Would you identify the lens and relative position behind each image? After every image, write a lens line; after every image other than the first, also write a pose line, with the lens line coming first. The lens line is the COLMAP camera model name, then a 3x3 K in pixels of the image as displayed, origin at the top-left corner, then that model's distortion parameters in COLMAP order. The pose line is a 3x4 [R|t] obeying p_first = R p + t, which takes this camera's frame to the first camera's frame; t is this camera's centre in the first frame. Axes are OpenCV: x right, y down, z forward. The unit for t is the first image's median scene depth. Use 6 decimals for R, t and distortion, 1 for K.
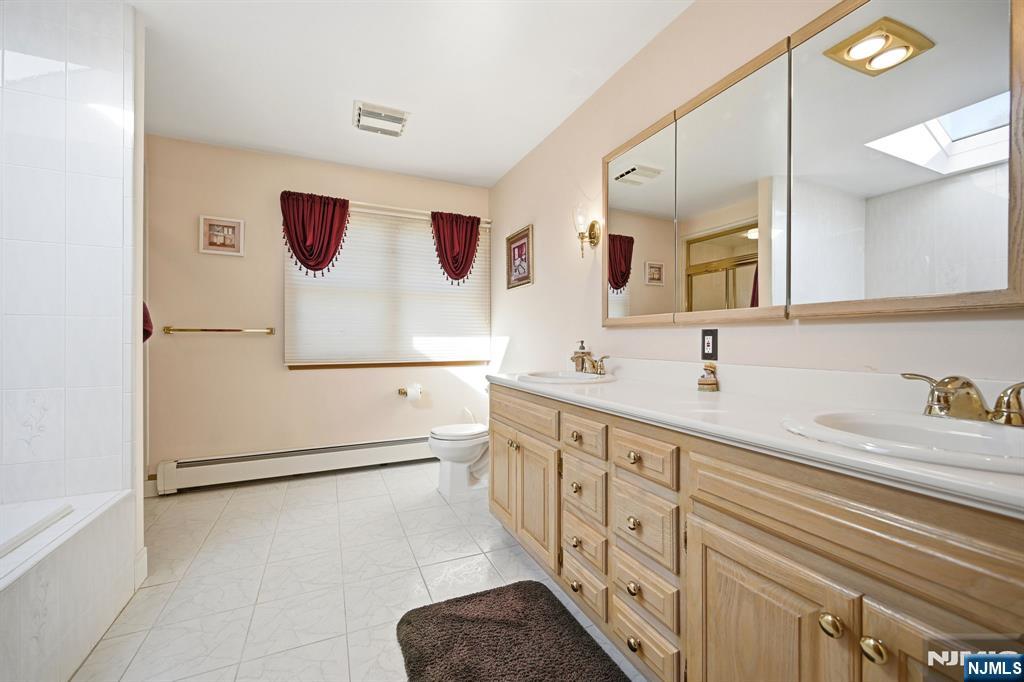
lens RADIAL K [[406.2, 0, 513.5], [0, 406.2, 338.0], [0, 0, 1]] dist [-0.000428, -0.000174]
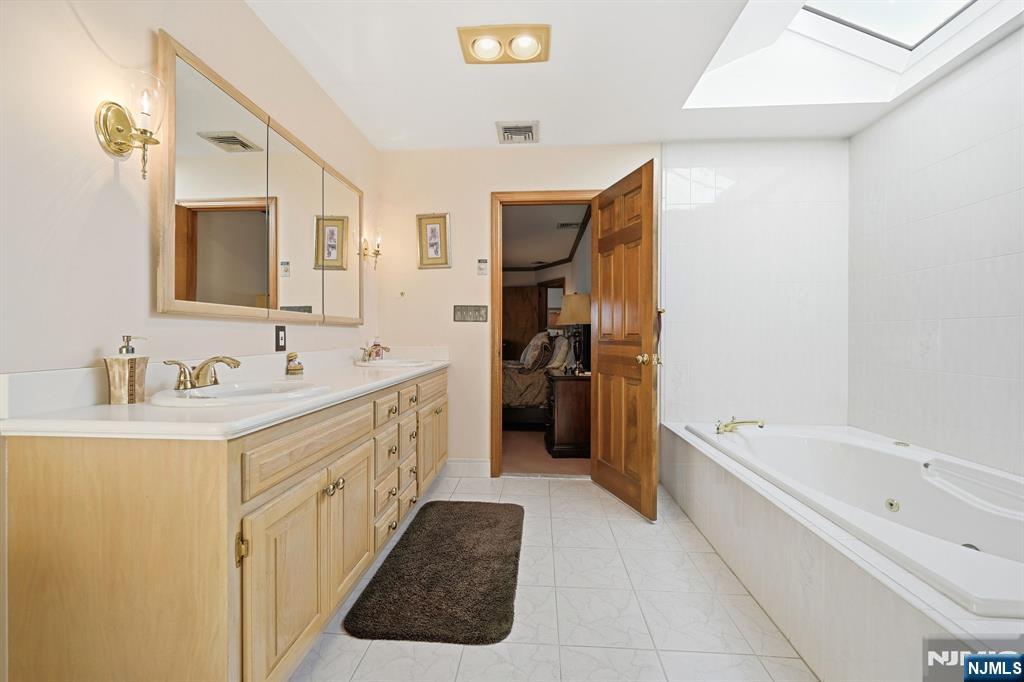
lens RADIAL K [[406.2, 0, 513.5], [0, 406.2, 338.0], [0, 0, 1]] dist [-0.000428, -0.000174]
pose [[-0.884644, -0.008177, 0.466195, -0.705642], [-0.009144, 0.999958, 0.000188, 0.007986], [-0.466177, -0.004097, -0.884682, 1.766466]]
